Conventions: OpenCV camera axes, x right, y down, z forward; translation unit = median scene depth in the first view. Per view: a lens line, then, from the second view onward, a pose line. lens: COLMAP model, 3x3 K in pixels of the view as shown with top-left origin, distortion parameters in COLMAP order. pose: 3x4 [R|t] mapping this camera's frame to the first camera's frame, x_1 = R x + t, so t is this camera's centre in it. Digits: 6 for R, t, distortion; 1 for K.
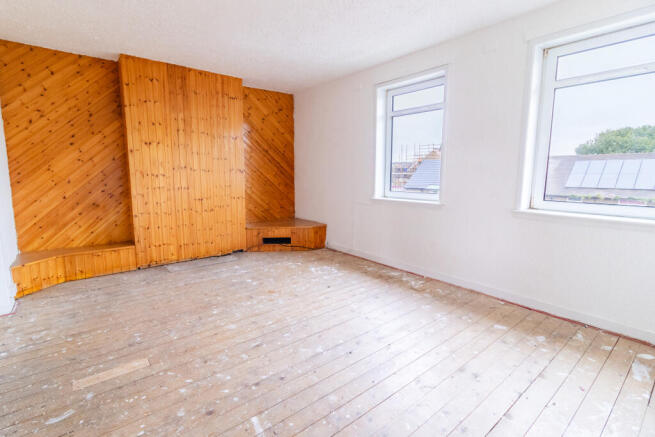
lens RADIAL K [[307.3, 0, 327.1], [0, 307.3, 215.5], [0, 0, 1]] dist [0.000080, -0.000202]
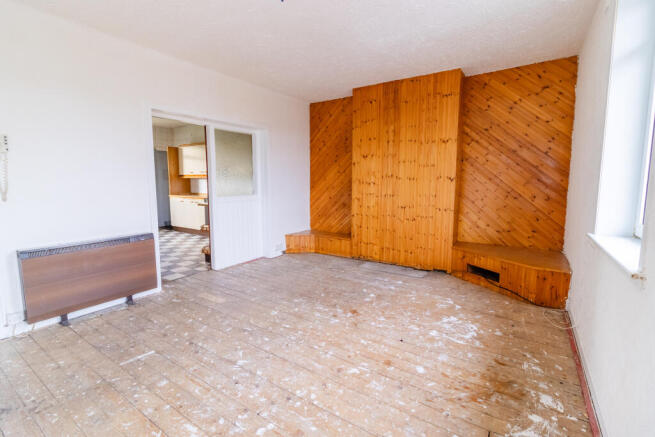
lens RADIAL K [[307.3, 0, 327.1], [0, 307.3, 215.5], [0, 0, 1]] dist [0.000080, -0.000202]
pose [[0.285872, 0.105785, -0.952411, 0.522844], [-0.129943, 0.988987, 0.070844, -0.071427], [0.949417, 0.103507, 0.296470, 0.516433]]
